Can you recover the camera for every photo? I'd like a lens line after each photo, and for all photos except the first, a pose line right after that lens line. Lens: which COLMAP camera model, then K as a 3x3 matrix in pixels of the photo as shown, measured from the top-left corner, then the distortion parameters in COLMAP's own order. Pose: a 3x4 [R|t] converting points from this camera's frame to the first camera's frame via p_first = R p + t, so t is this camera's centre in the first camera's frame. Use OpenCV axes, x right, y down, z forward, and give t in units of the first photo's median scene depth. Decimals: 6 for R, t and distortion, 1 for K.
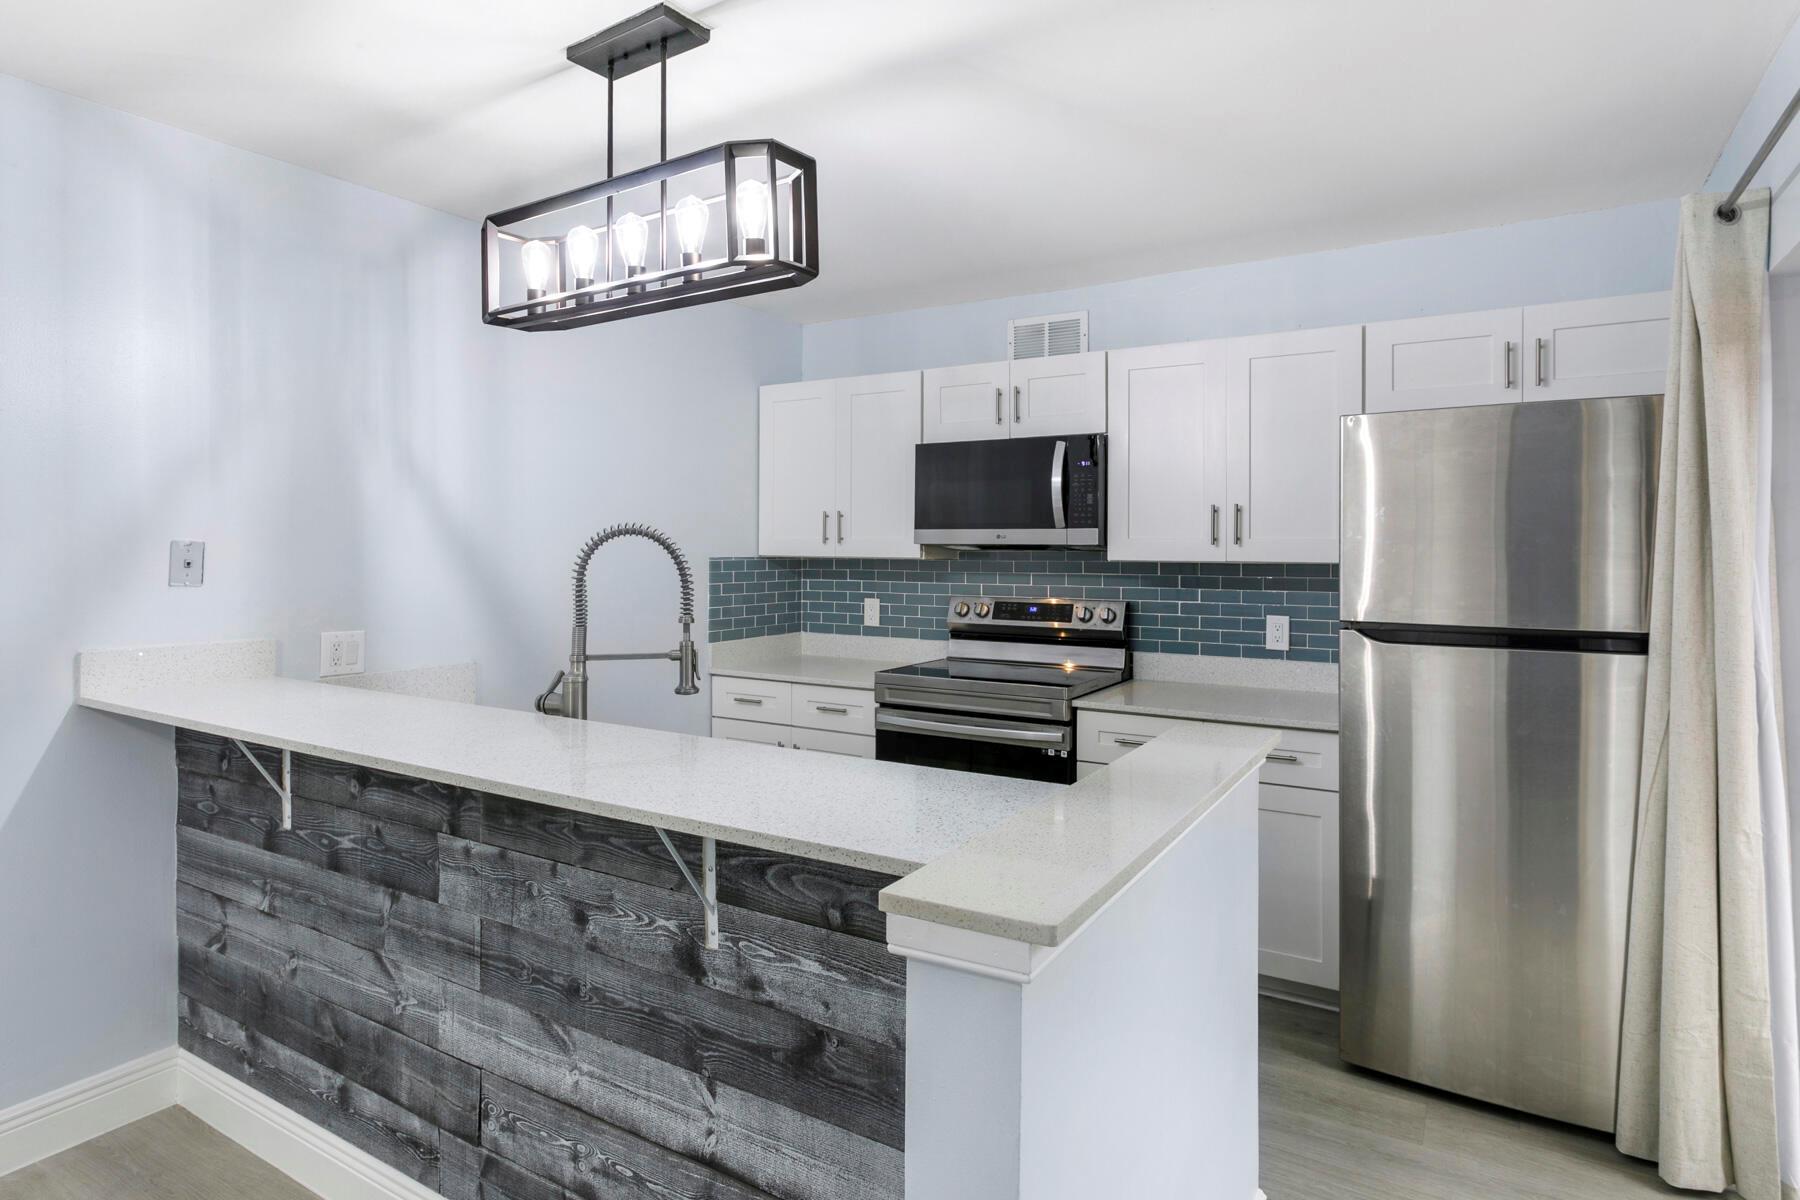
lens RADIAL K [[975.4, 0, 900.6], [0, 975.4, 560.1], [0, 0, 1]] dist [0.000547, 0.000229]
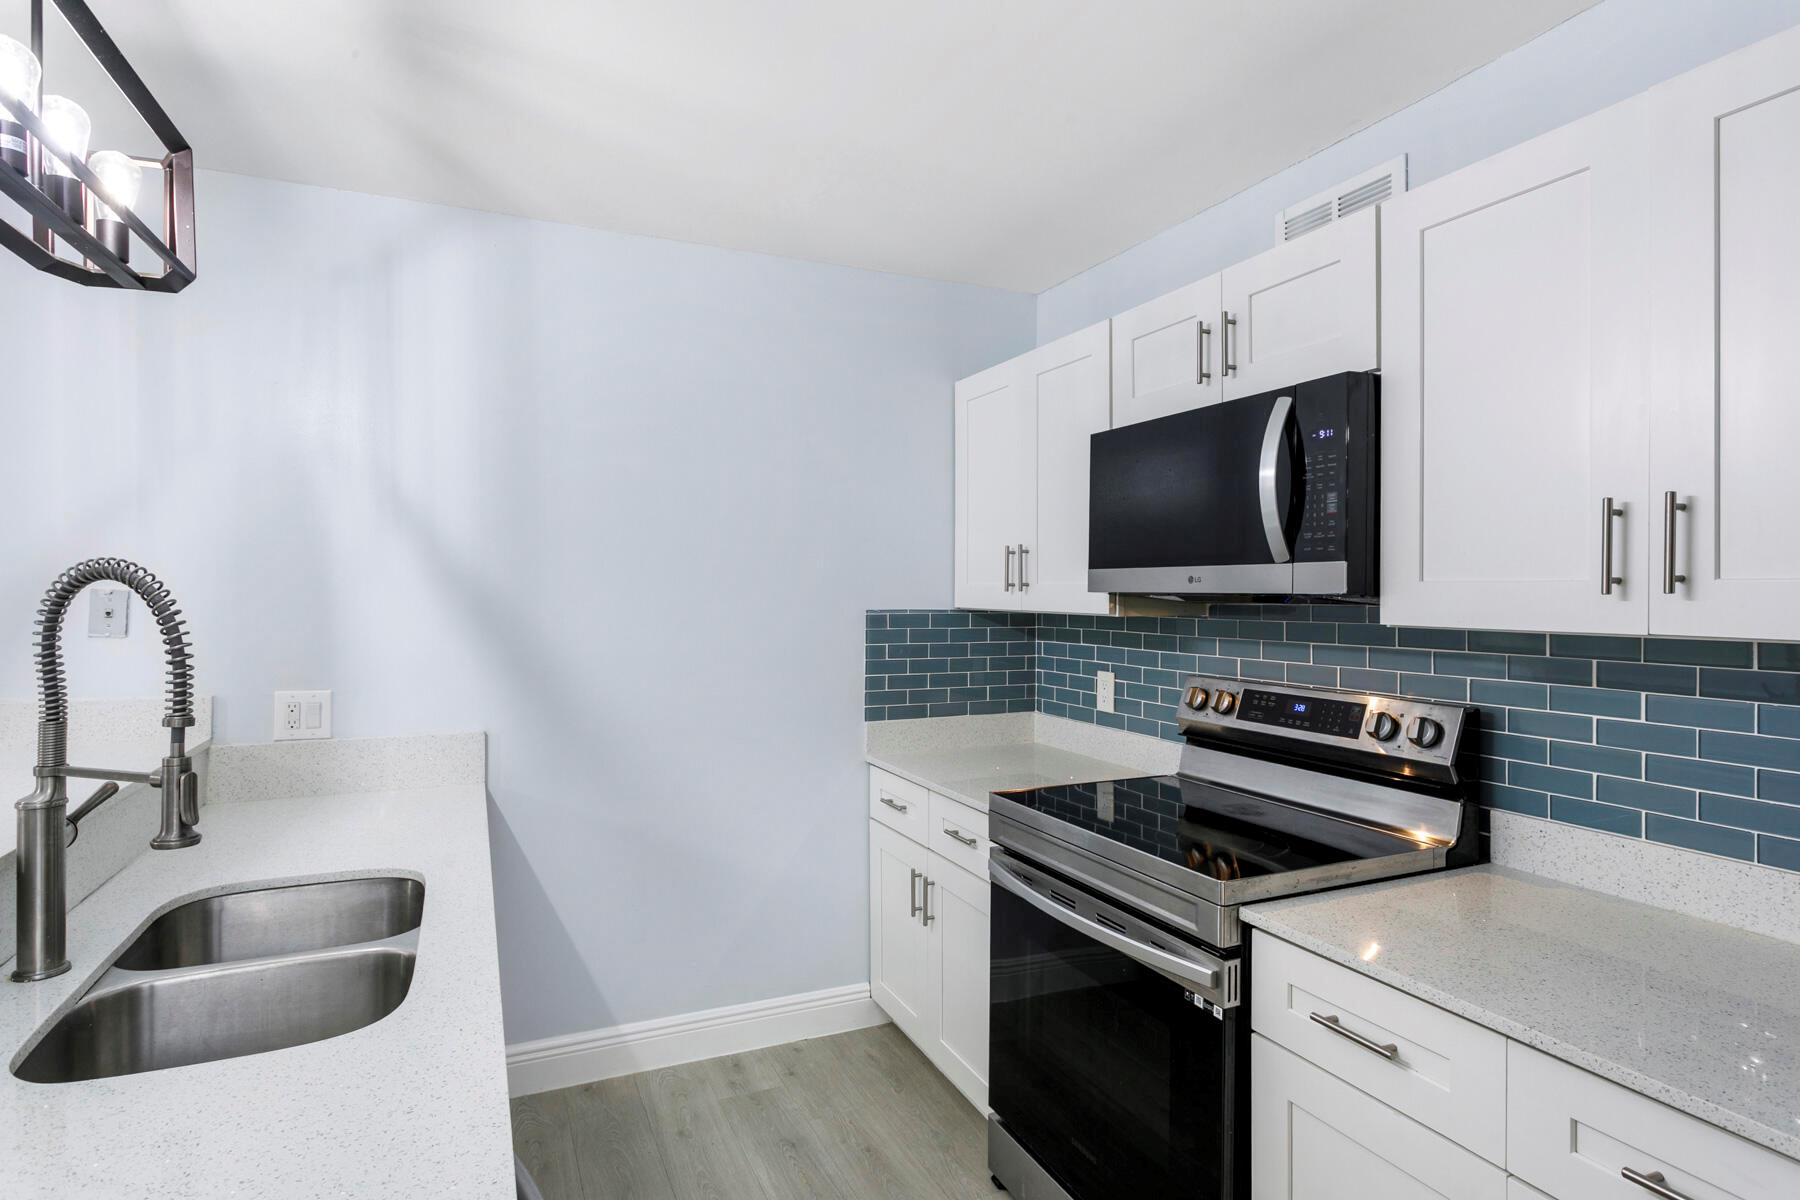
lens RADIAL K [[930.0, 0, 900.0], [0, 930.0, 600.0], [0, 0, 1]] dist [-0.001073, 0.000461]
pose [[0.826461, 0.004275, -0.562978, 0.253737], [-0.009349, 0.999937, -0.006132, -0.006872], [0.562916, 0.010331, 0.826449, 0.433080]]
